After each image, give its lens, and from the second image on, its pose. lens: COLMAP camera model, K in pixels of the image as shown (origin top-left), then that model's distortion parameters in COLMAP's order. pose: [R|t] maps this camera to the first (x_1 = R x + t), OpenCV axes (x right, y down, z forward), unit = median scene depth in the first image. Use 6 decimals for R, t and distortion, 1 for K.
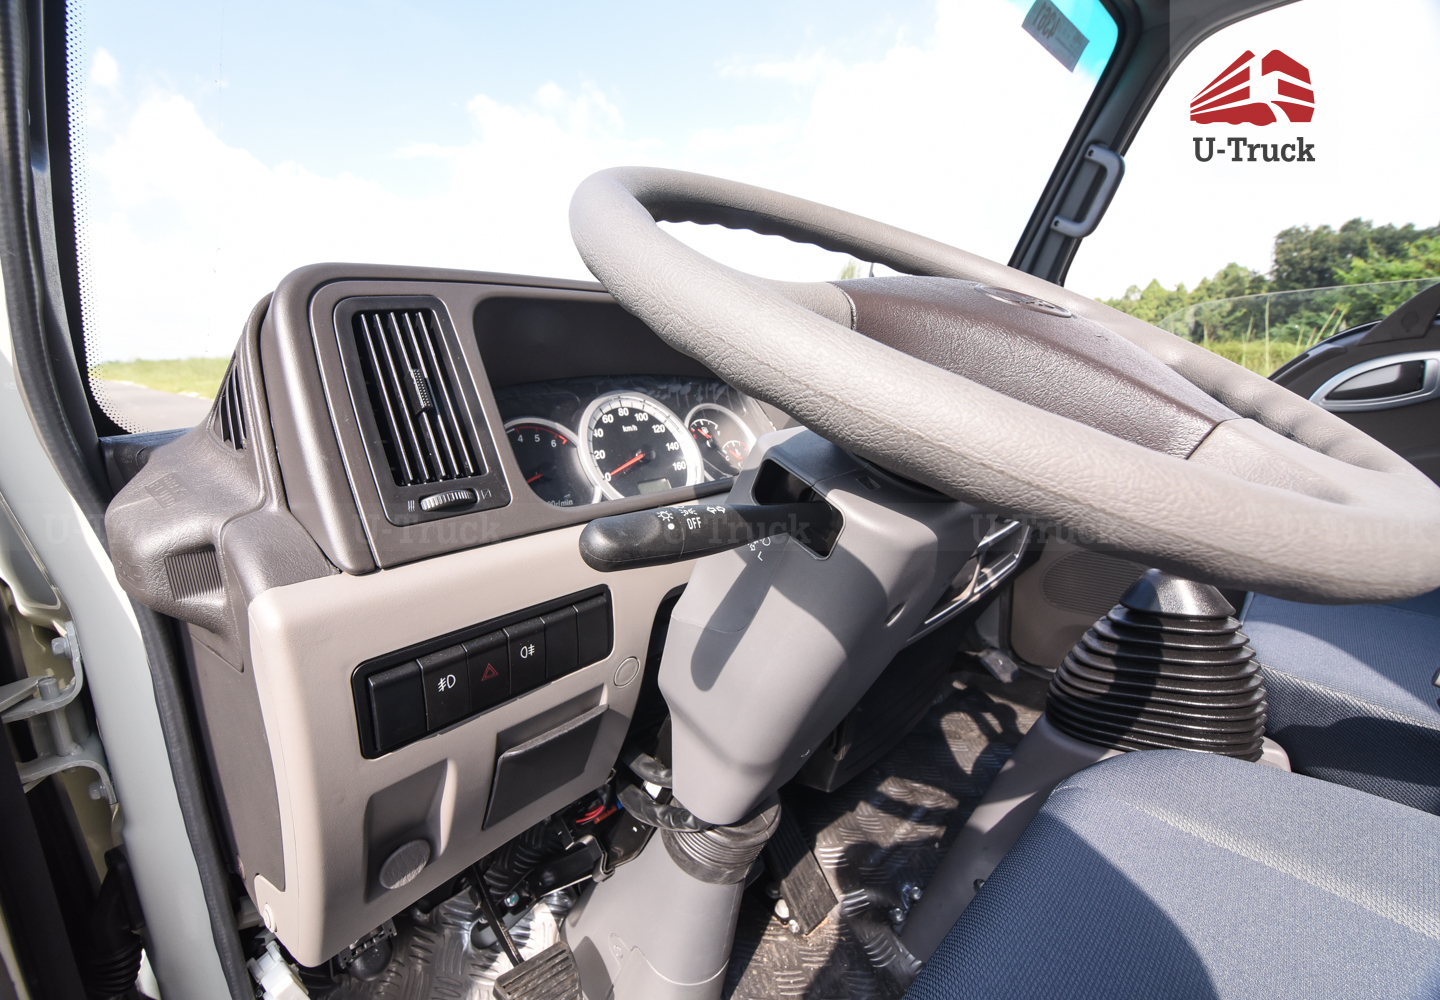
lens RADIAL K [[653.1, 0, 717.6], [0, 653.1, 501.4], [0, 0, 1]] dist [-0.017379, -0.000920]
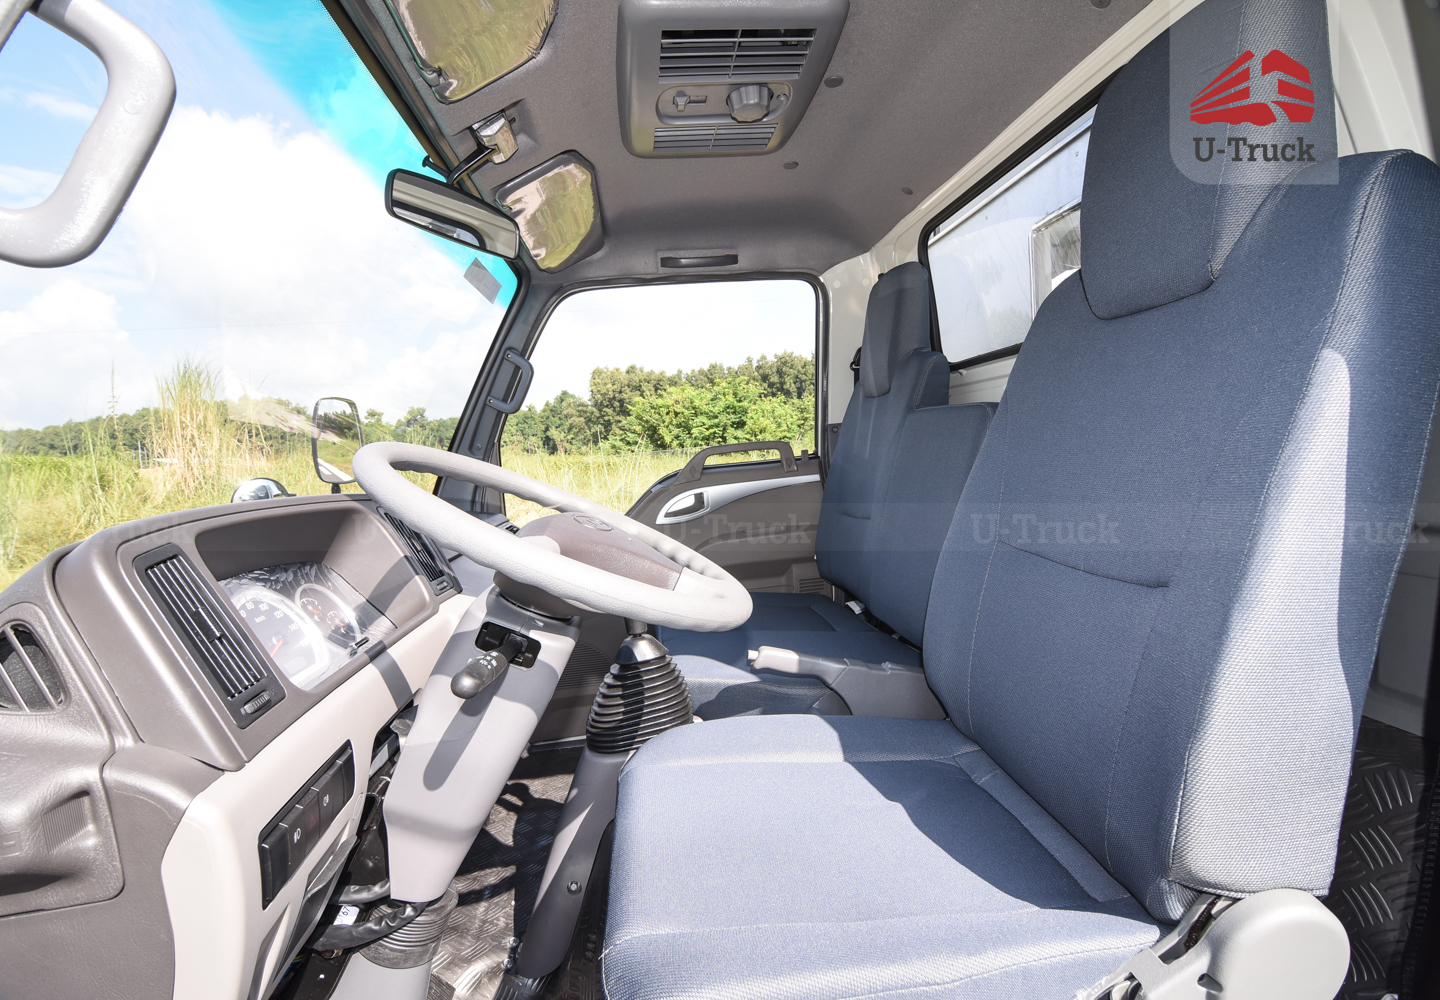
lens RADIAL K [[653.1, 0, 717.6], [0, 653.1, 501.4], [0, 0, 1]] dist [-0.017379, -0.000920]
pose [[0.642199, -0.066076, 0.763685, -0.498801], [0.194218, 0.977795, -0.078721, -0.072534], [-0.741525, 0.198876, 0.640772, -0.381457]]
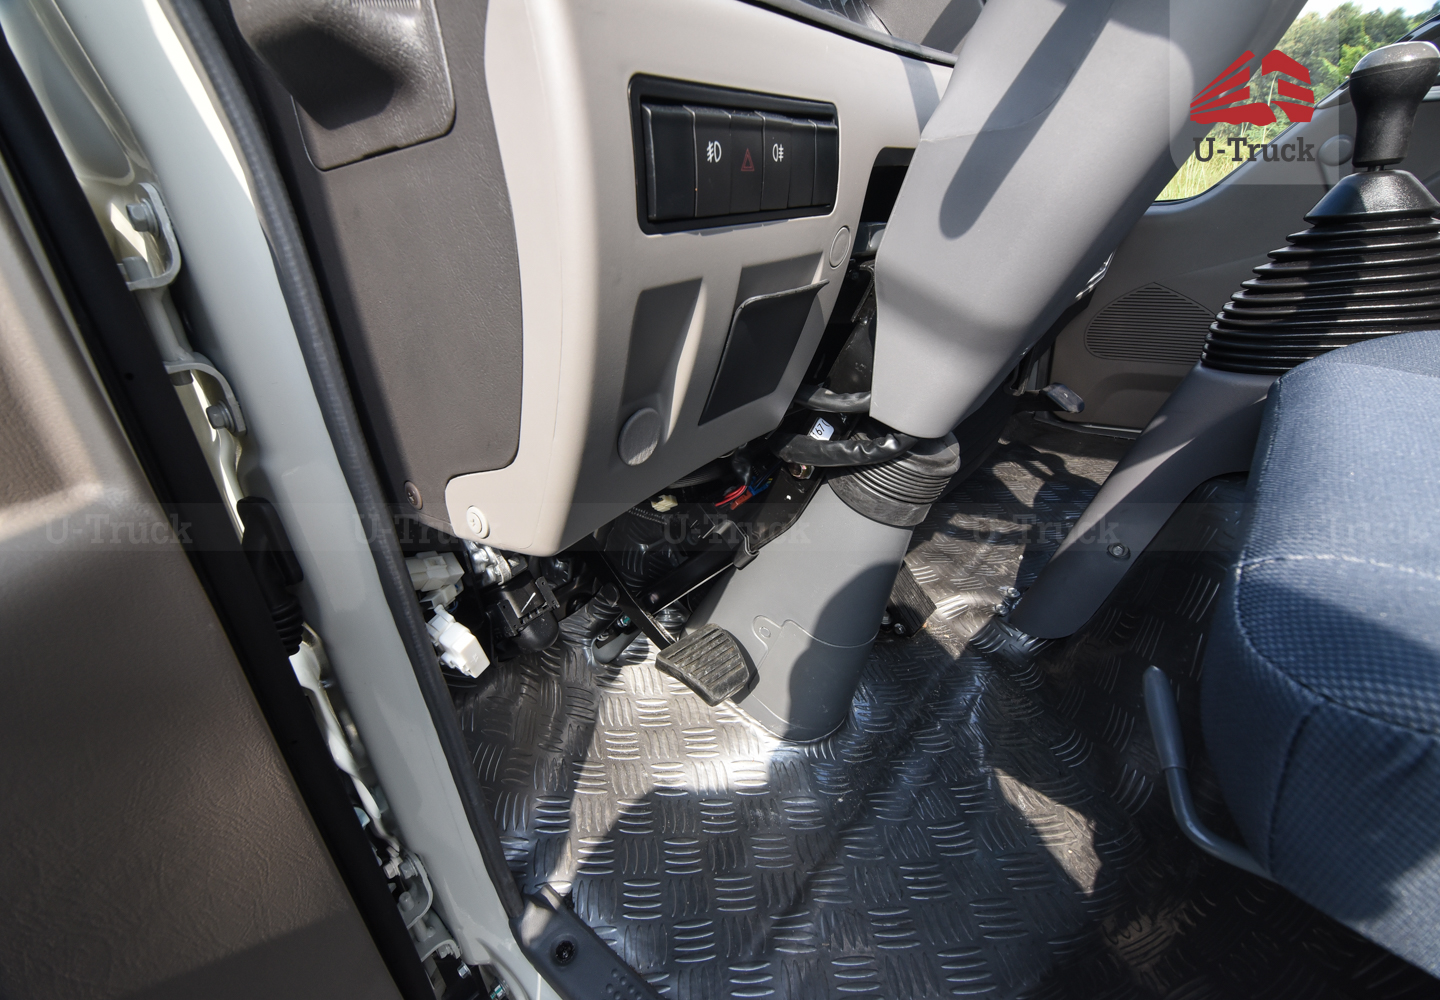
lens RADIAL K [[653.1, 0, 717.6], [0, 653.1, 501.4], [0, 0, 1]] dist [-0.017379, -0.000920]
pose [[0.996610, -0.069080, 0.044673, -0.285410], [0.057154, 0.971986, 0.227984, 0.303942], [-0.059170, -0.224658, 0.972639, 0.095107]]
